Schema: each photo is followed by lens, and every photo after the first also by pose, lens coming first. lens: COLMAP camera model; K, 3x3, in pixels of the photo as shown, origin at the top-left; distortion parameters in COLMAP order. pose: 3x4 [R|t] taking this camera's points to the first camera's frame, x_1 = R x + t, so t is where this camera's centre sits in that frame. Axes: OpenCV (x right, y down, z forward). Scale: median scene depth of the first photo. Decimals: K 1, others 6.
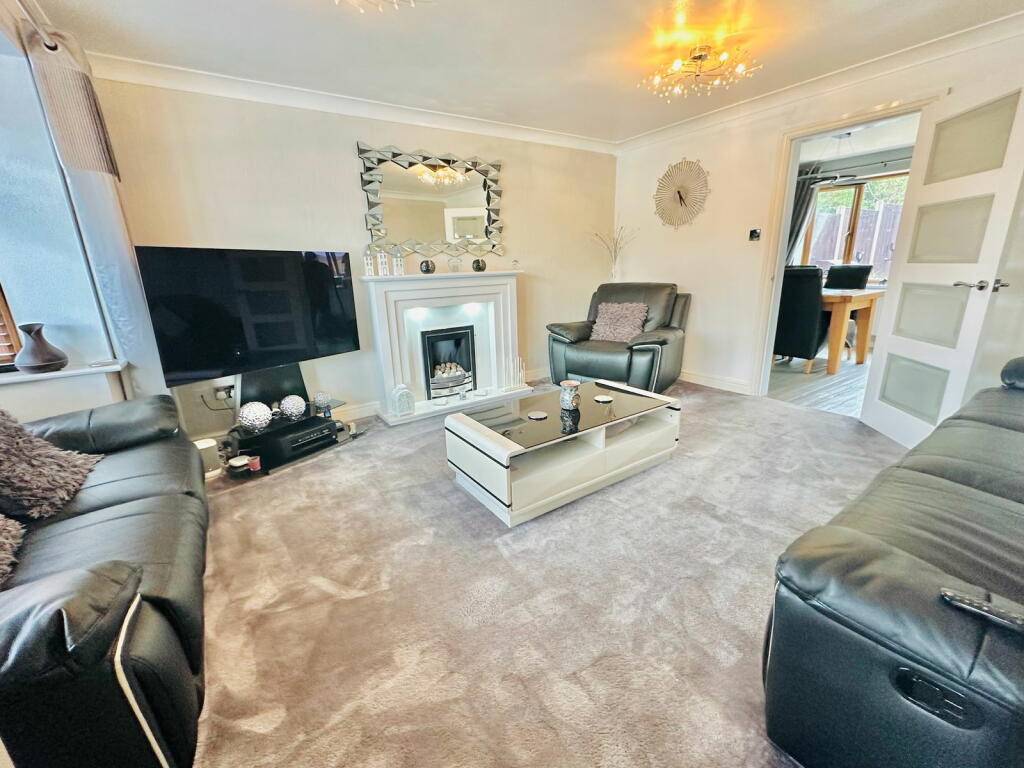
lens RADIAL K [[419.6, 0, 512.0], [0, 419.6, 384.0], [0, 0, 1]] dist [0.006357, -0.000396]
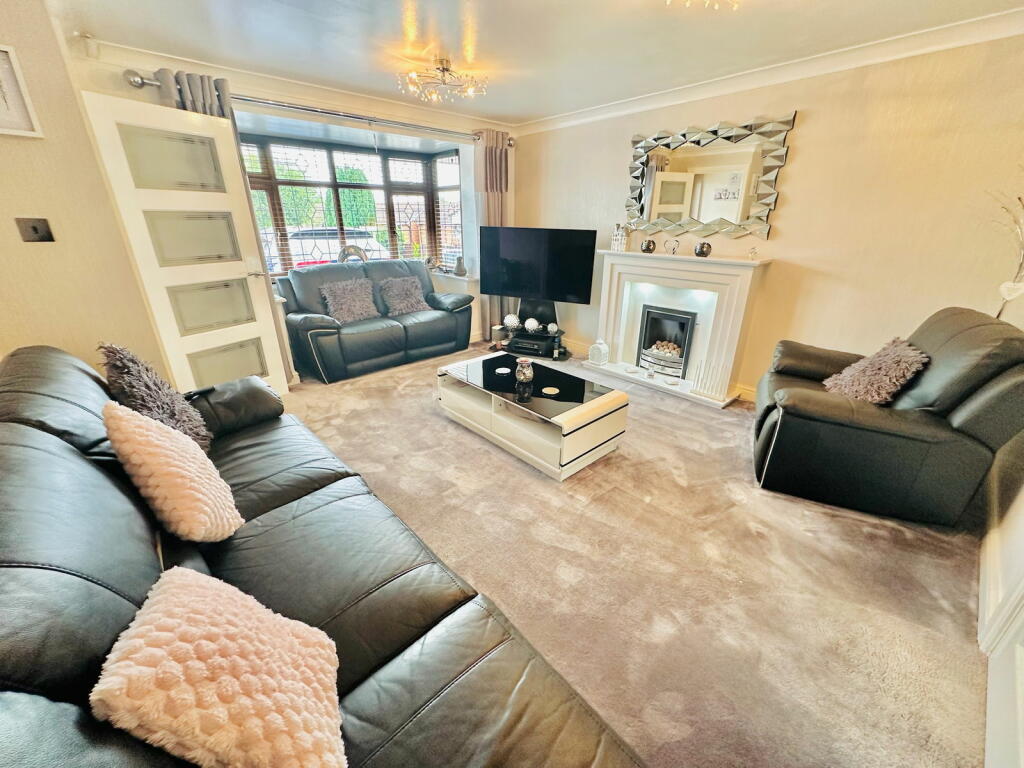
lens RADIAL K [[419.6, 0, 512.0], [0, 419.6, 384.0], [0, 0, 1]] dist [0.006357, -0.000396]
pose [[0.149799, 0.403297, -0.902725, 0.800389], [-0.272181, 0.894570, 0.354488, -0.231836], [0.950515, 0.192603, 0.243775, 0.437792]]
